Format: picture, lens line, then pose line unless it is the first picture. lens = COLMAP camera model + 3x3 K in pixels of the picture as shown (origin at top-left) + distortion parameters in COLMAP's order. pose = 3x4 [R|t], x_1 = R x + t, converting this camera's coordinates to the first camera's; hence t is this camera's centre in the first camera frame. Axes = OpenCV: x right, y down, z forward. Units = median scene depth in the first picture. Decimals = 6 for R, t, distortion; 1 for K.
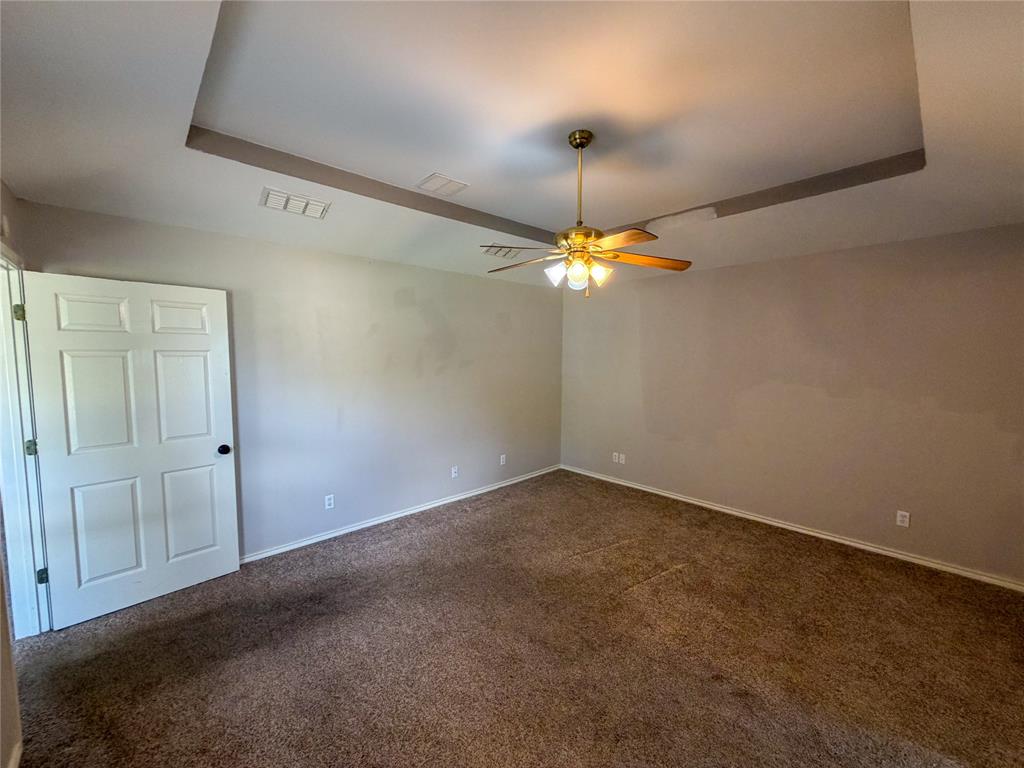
lens RADIAL K [[408.5, 0, 510.1], [0, 408.5, 383.3], [0, 0, 1]] dist [0.000134, -0.000014]
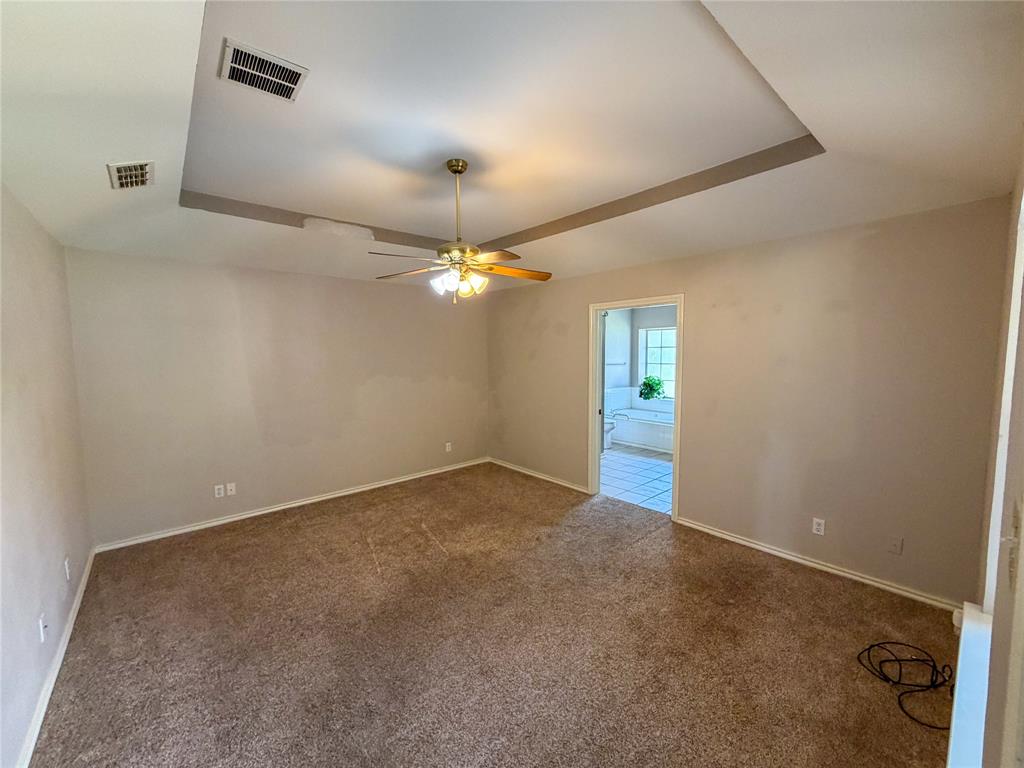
lens RADIAL K [[408.5, 0, 510.1], [0, 408.5, 383.3], [0, 0, 1]] dist [0.000134, -0.000014]
pose [[0.045504, -0.080122, 0.995746, -0.761207], [0.090053, 0.993049, 0.075790, -0.049990], [-0.994897, 0.086221, 0.052403, 0.635403]]
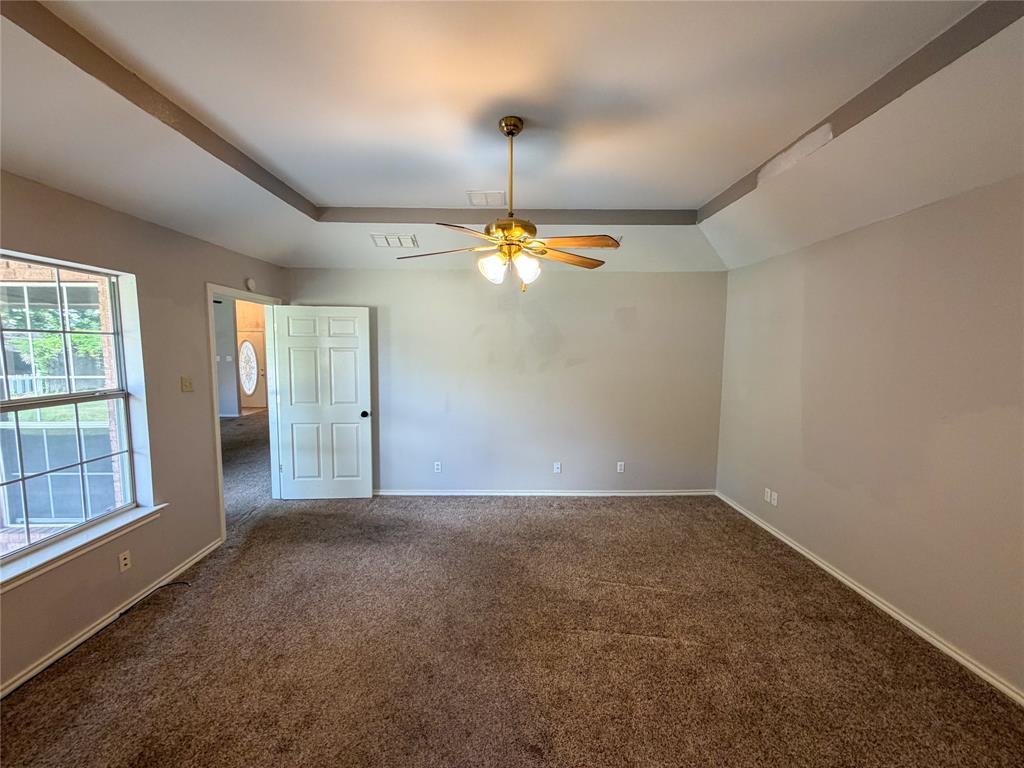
lens RADIAL K [[408.5, 0, 510.1], [0, 408.5, 383.3], [0, 0, 1]] dist [0.000134, -0.000014]
pose [[0.741624, 0.060378, -0.668093, 0.635415], [-0.056937, 0.998013, 0.026990, -0.019730], [0.668395, 0.018023, 0.743588, 0.226318]]
